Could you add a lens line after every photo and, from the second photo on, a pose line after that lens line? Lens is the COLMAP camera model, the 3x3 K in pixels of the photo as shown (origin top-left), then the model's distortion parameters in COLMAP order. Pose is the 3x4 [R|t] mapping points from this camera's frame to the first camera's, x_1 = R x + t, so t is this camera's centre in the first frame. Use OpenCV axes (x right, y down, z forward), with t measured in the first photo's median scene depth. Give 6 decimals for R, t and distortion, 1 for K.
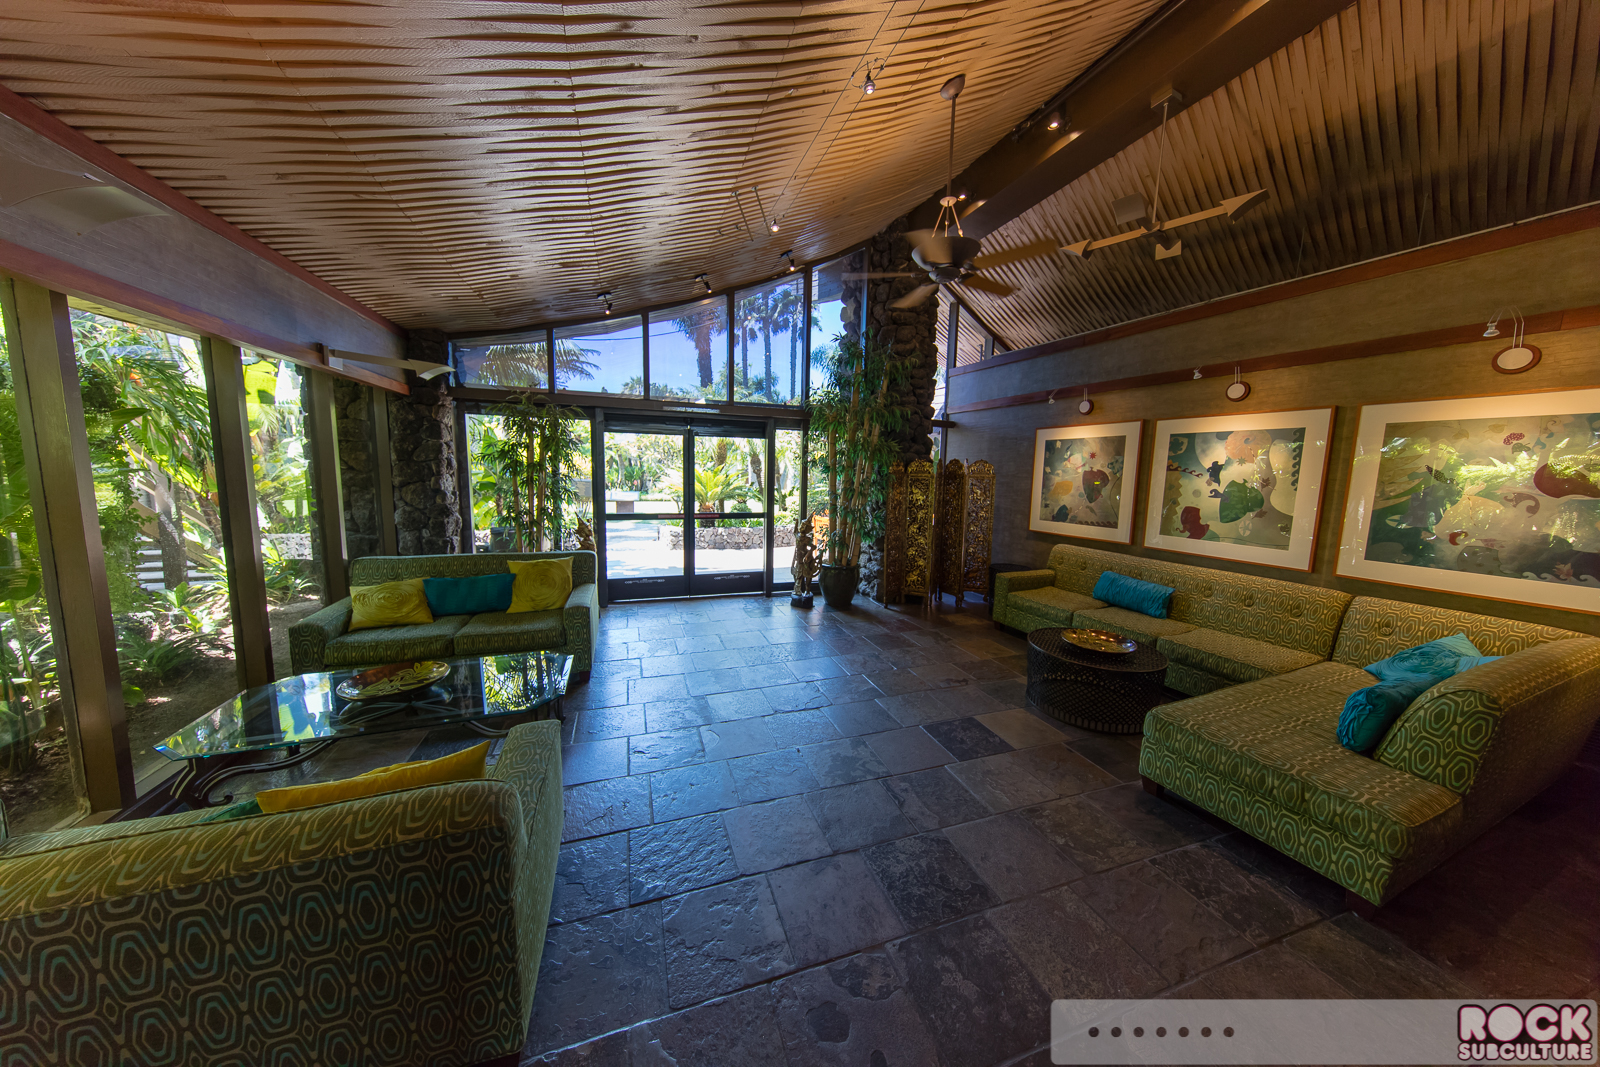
lens RADIAL K [[500.3, 0, 813.3], [0, 500.3, 530.1], [0, 0, 1]] dist [-0.000226, -0.000013]
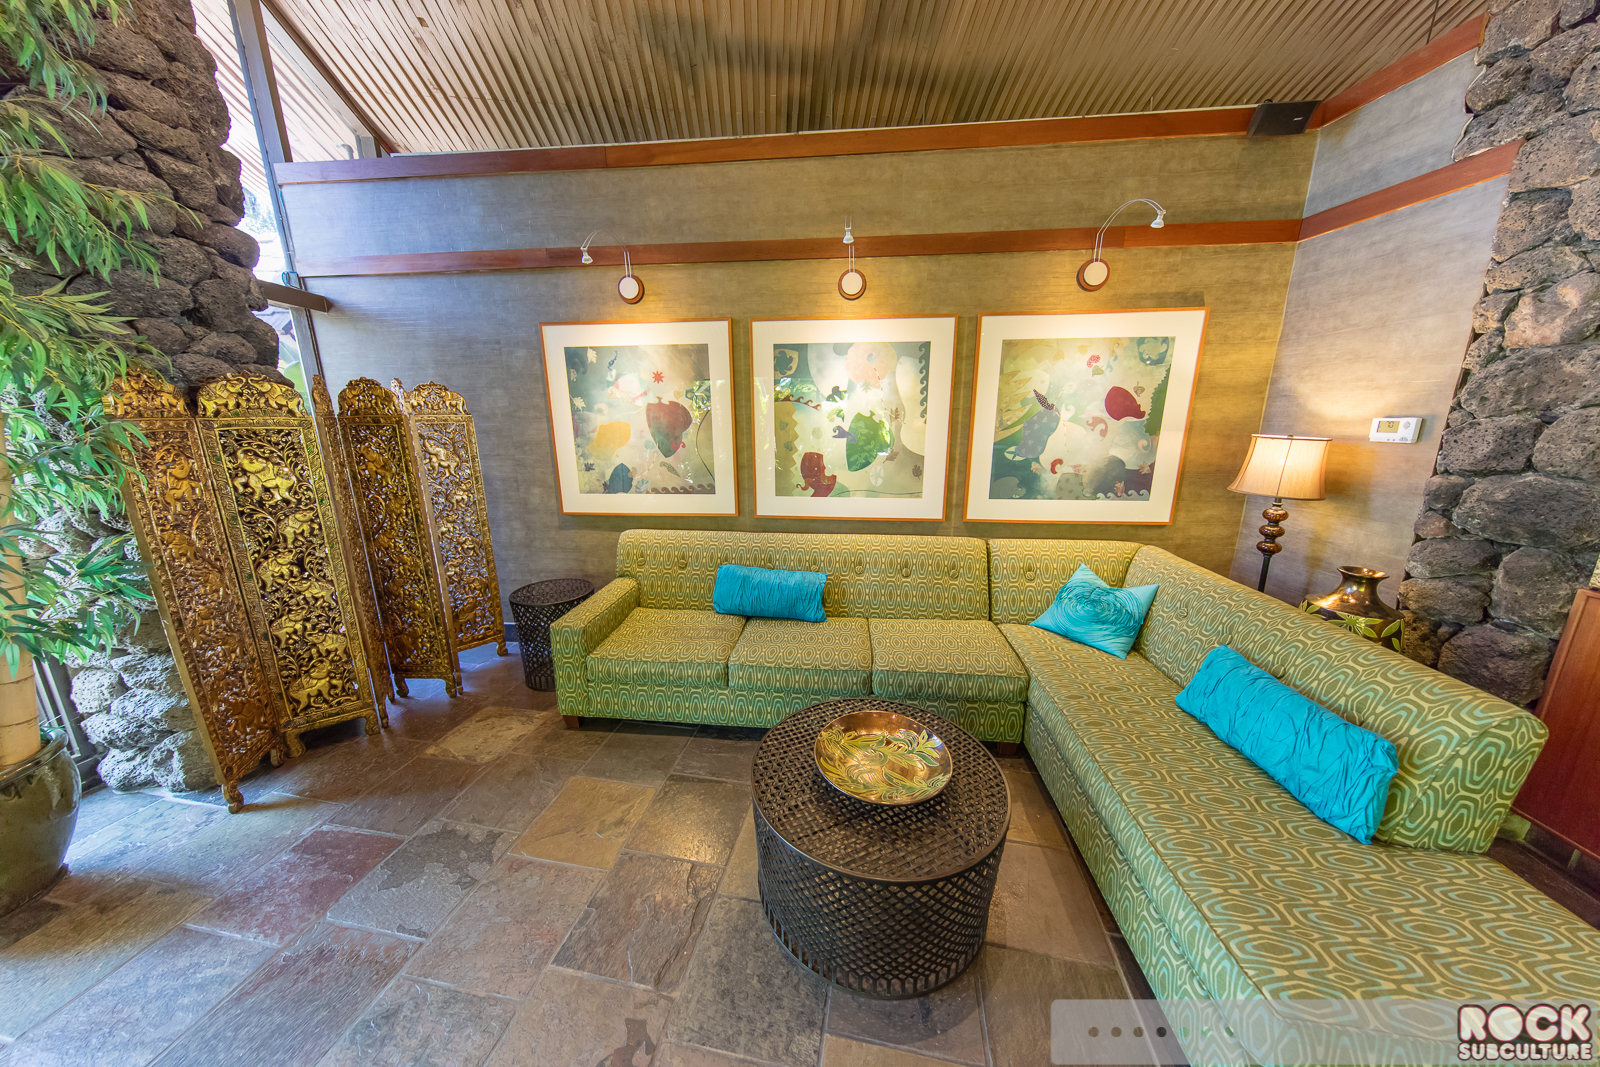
lens RADIAL K [[507.7, 0, 800.0], [0, 507.7, 533.5], [0, 0, 1]] dist [0.007118, -0.000040]
pose [[0.526821, -0.218007, 0.821543, 0.113051], [0.118096, 0.975947, 0.183250, -0.059110], [-0.841732, 0.000481, 0.539895, 0.541070]]
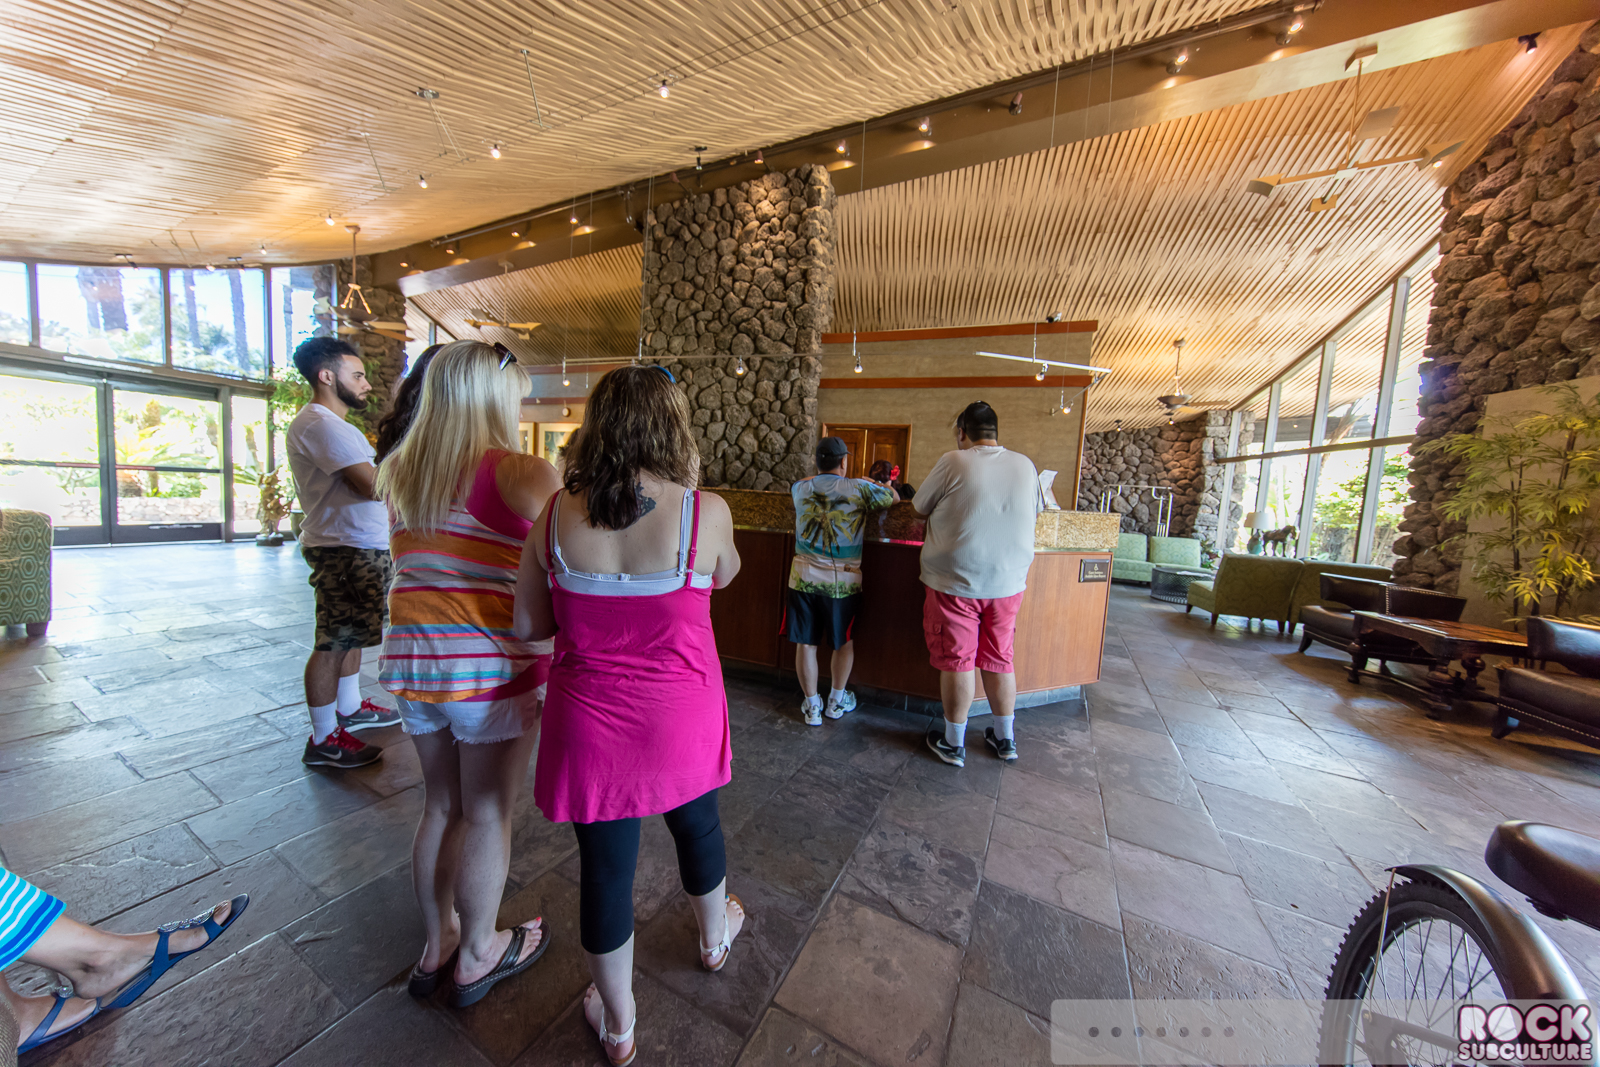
lens RADIAL K [[500.3, 0, 813.3], [0, 500.3, 530.1], [0, 0, 1]] dist [-0.000226, -0.000013]
pose [[0.732463, -0.025628, 0.680324, 0.144667], [0.032034, 0.999482, 0.003162, 0.186575], [-0.680053, 0.019478, 0.732904, -0.950085]]
